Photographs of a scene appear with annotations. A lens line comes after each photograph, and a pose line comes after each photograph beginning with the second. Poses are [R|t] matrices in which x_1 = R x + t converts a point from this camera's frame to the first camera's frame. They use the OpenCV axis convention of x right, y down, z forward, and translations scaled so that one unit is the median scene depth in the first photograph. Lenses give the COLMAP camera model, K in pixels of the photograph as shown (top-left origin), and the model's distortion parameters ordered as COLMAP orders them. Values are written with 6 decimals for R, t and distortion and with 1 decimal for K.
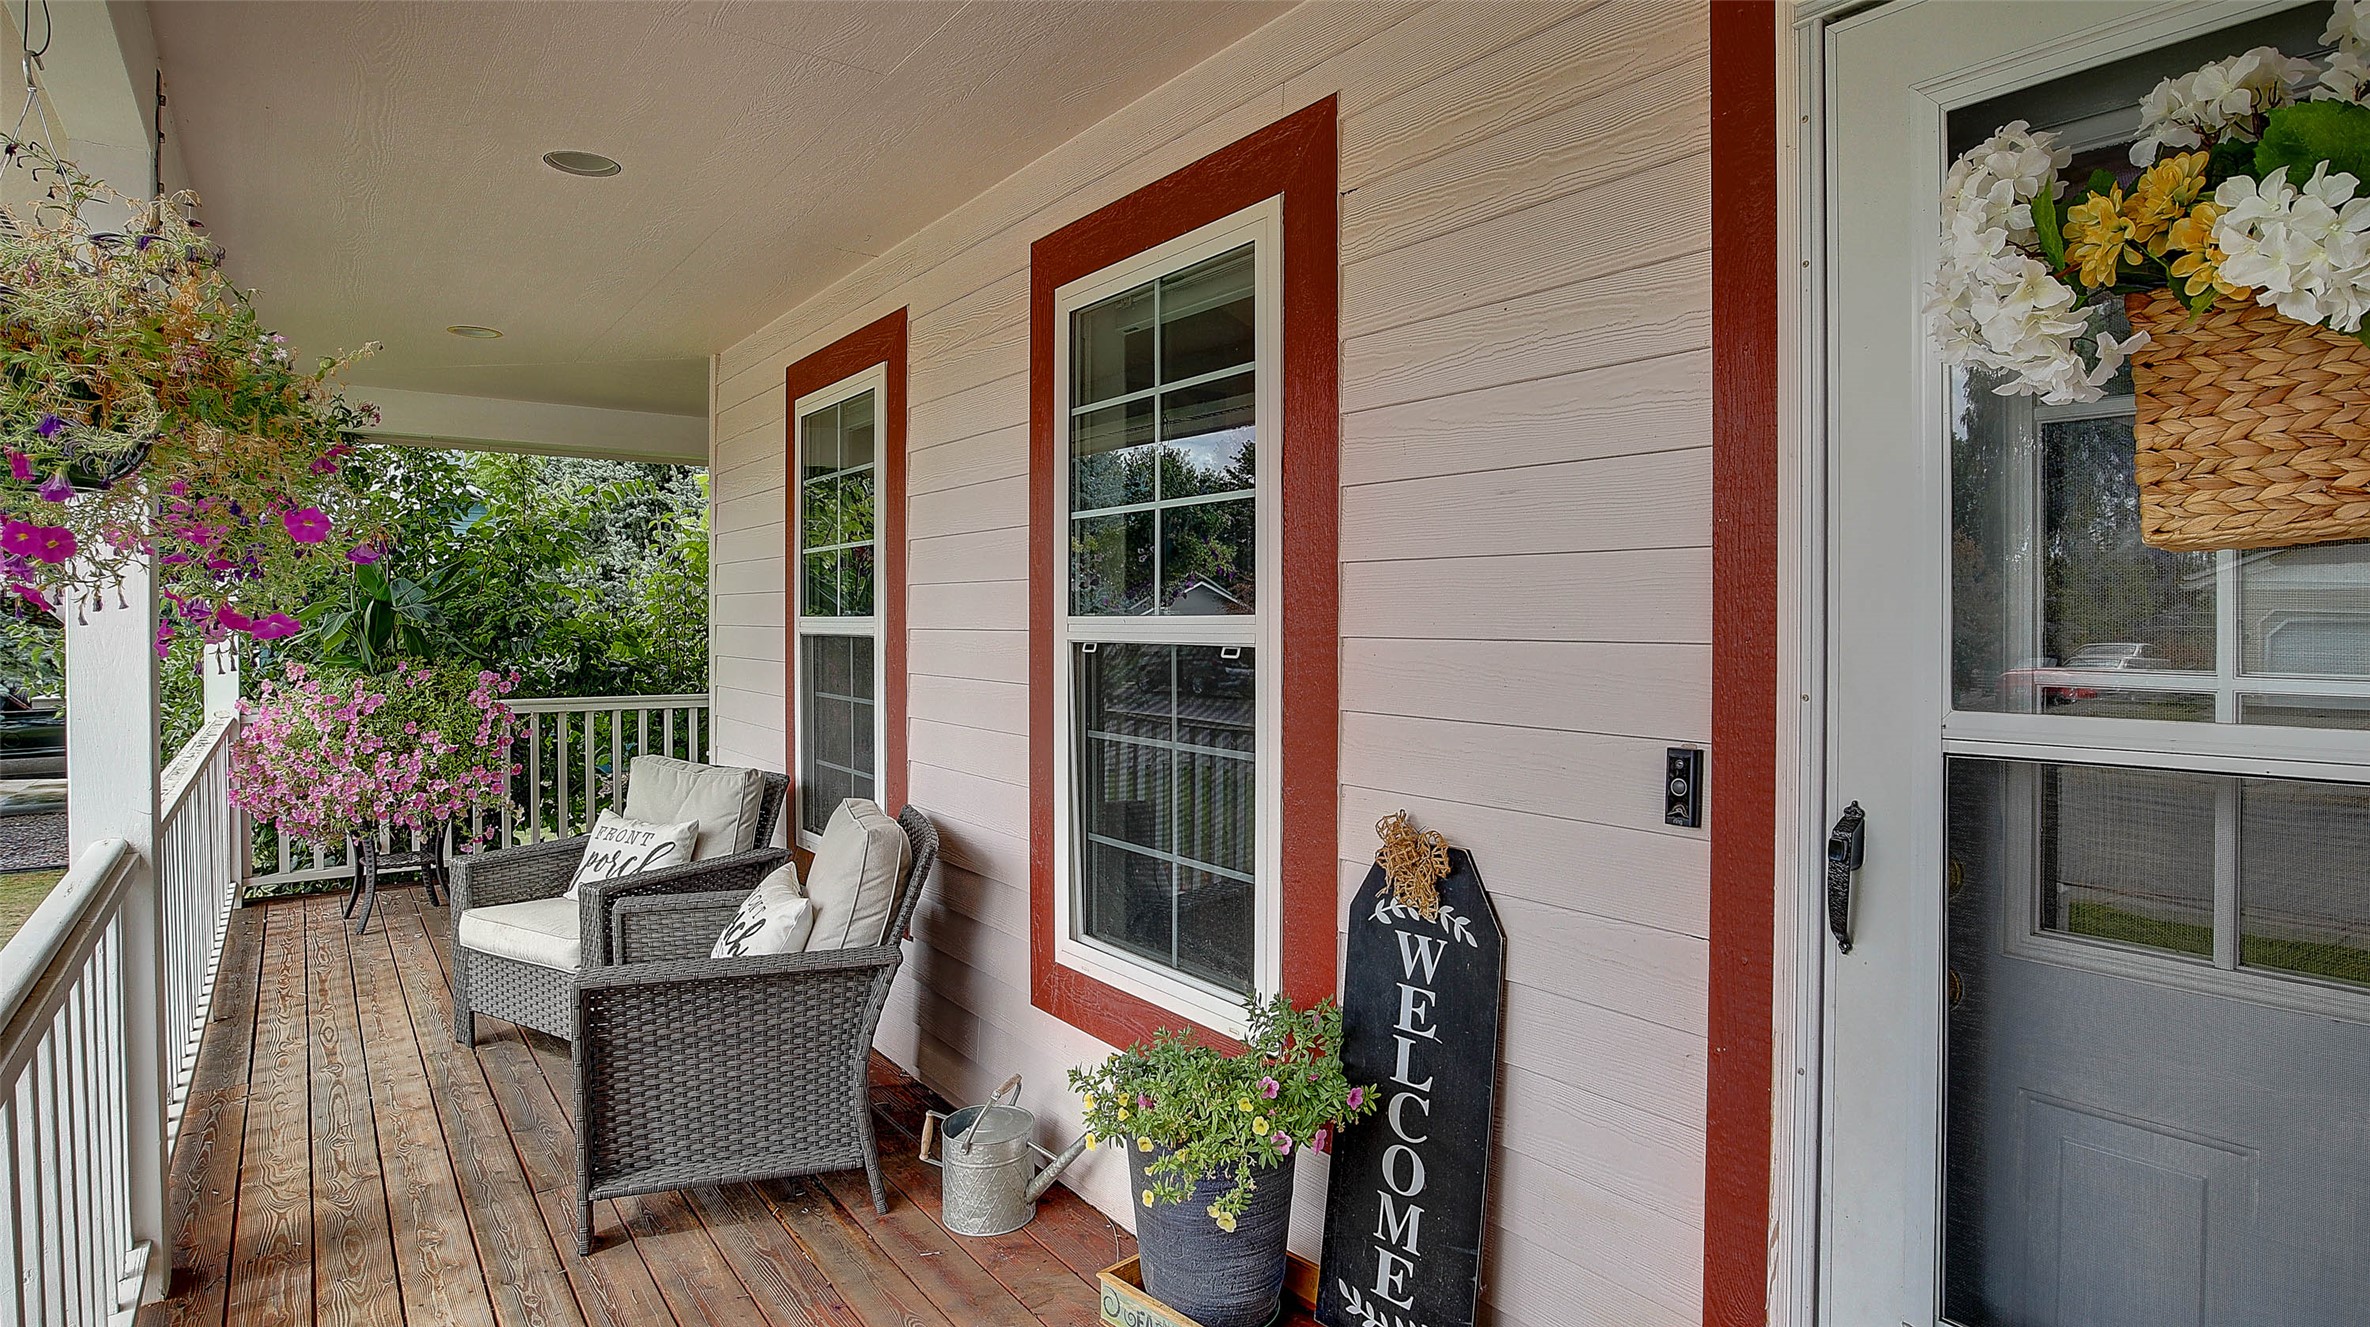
lens RADIAL K [[1279.9, 0, 1180.9], [0, 1279.9, 629.2], [0, 0, 1]] dist [-0.001388, -0.000183]
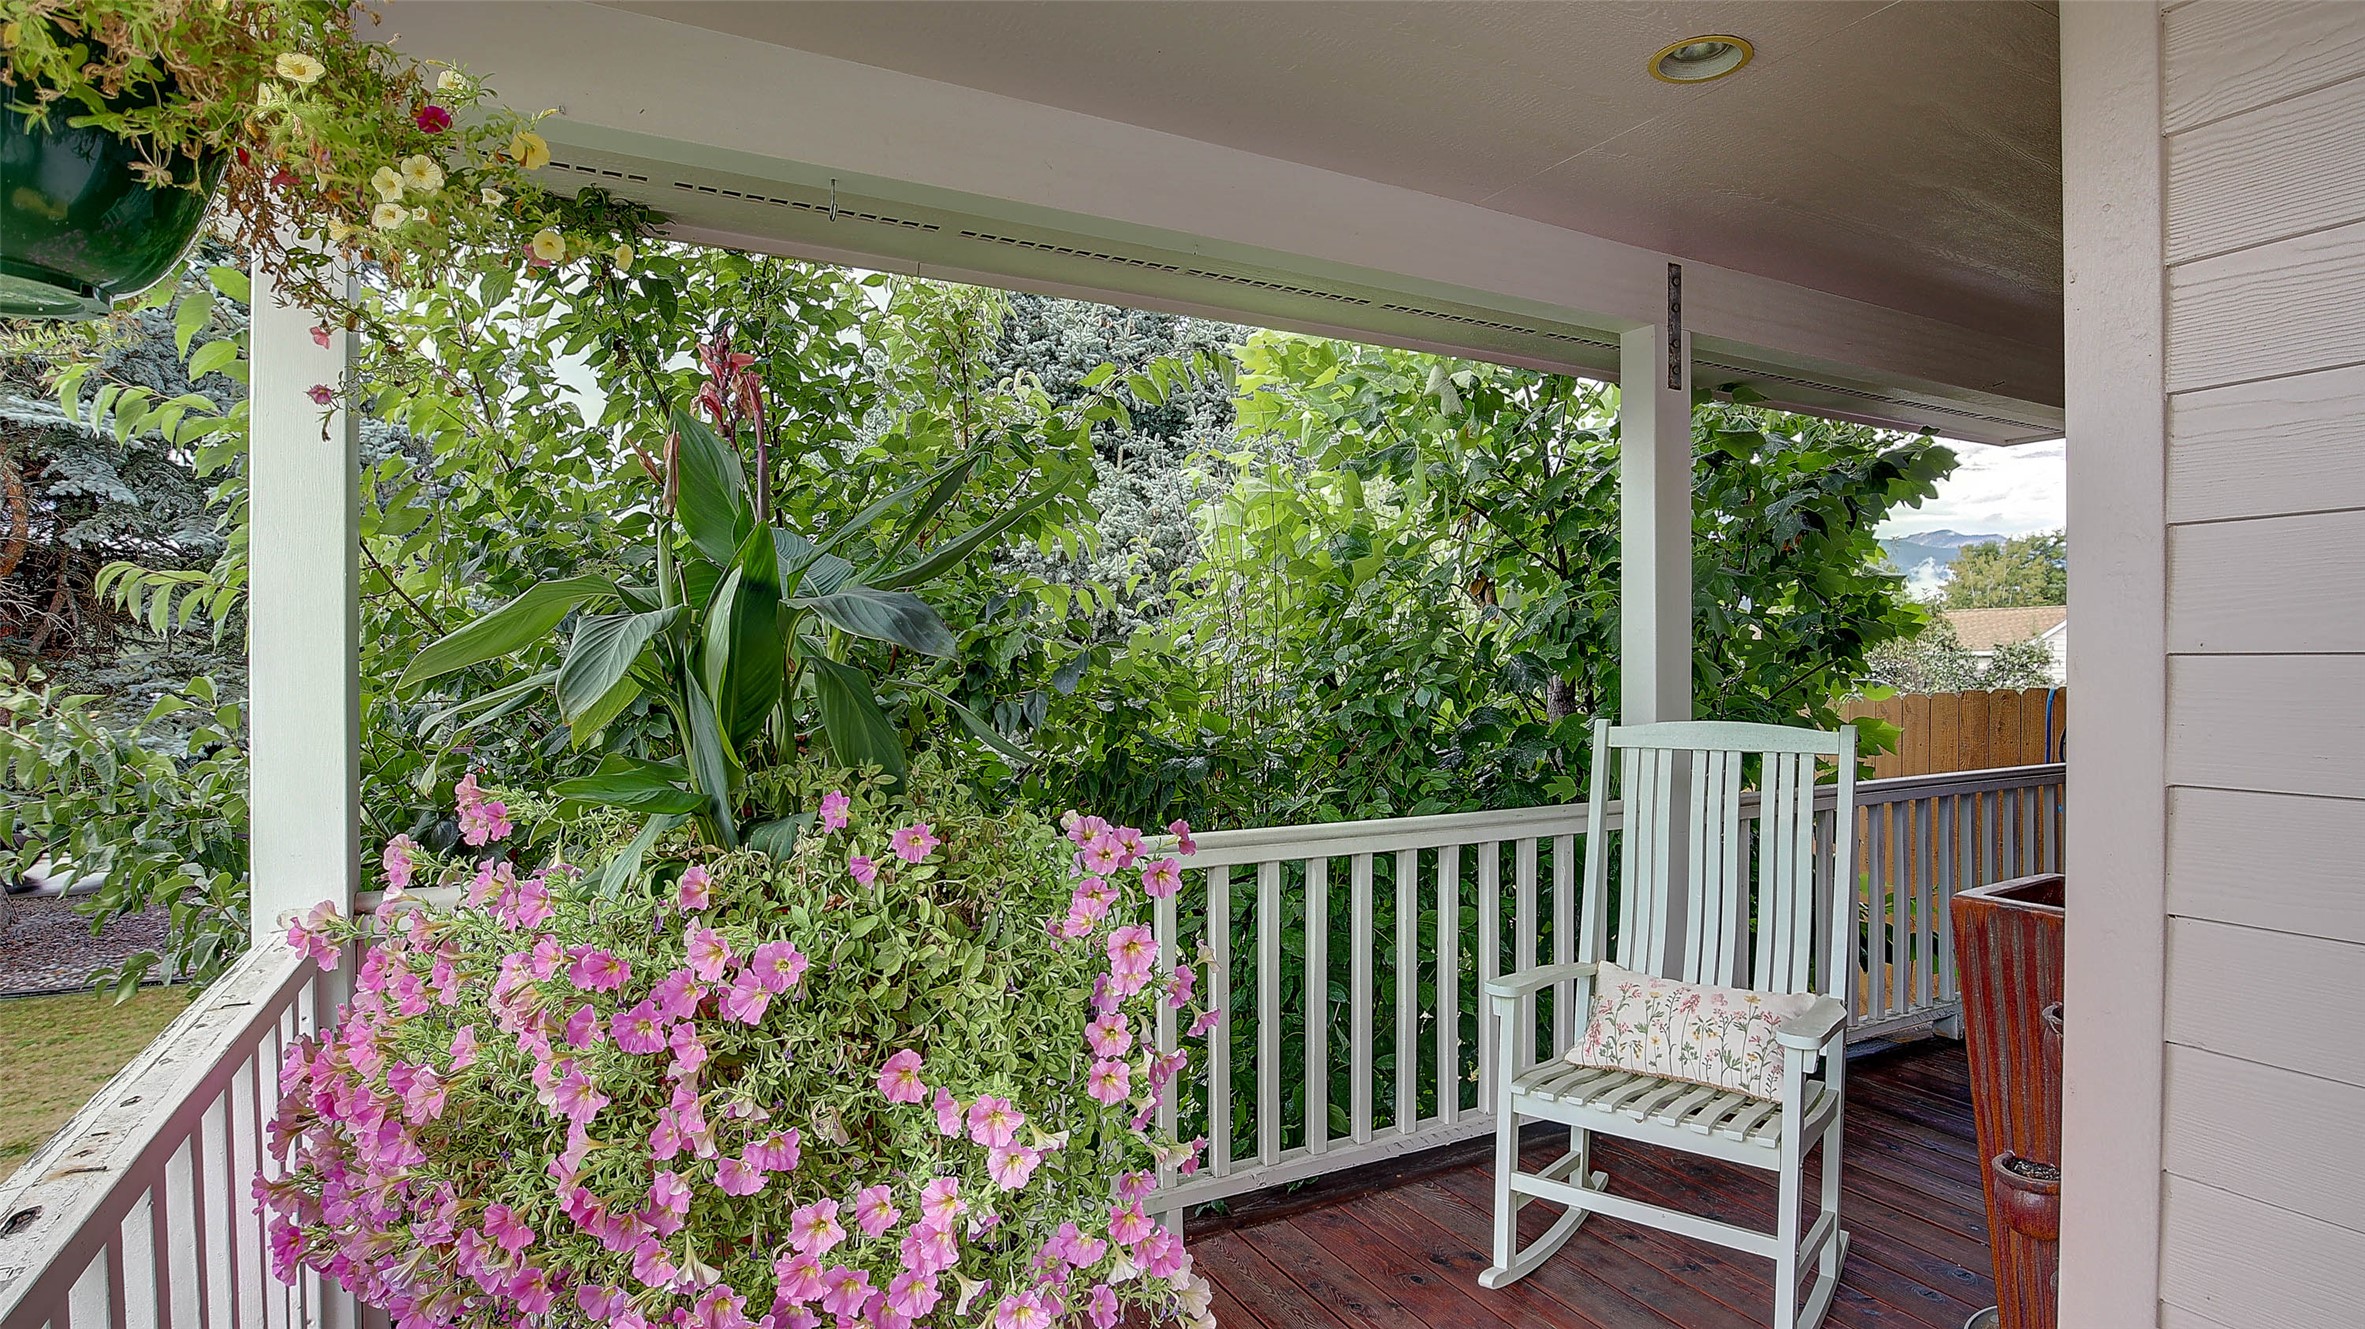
lens RADIAL K [[1207.5, 0, 1182.5], [0, 1207.5, 664.5], [0, 0, 1]] dist [-0.002783, -0.000222]
pose [[0.992612, -0.000888, -0.121328, -0.499783], [0.000362, 0.999990, -0.004358, -0.001141], [0.121331, 0.004282, 0.992603, 0.745841]]
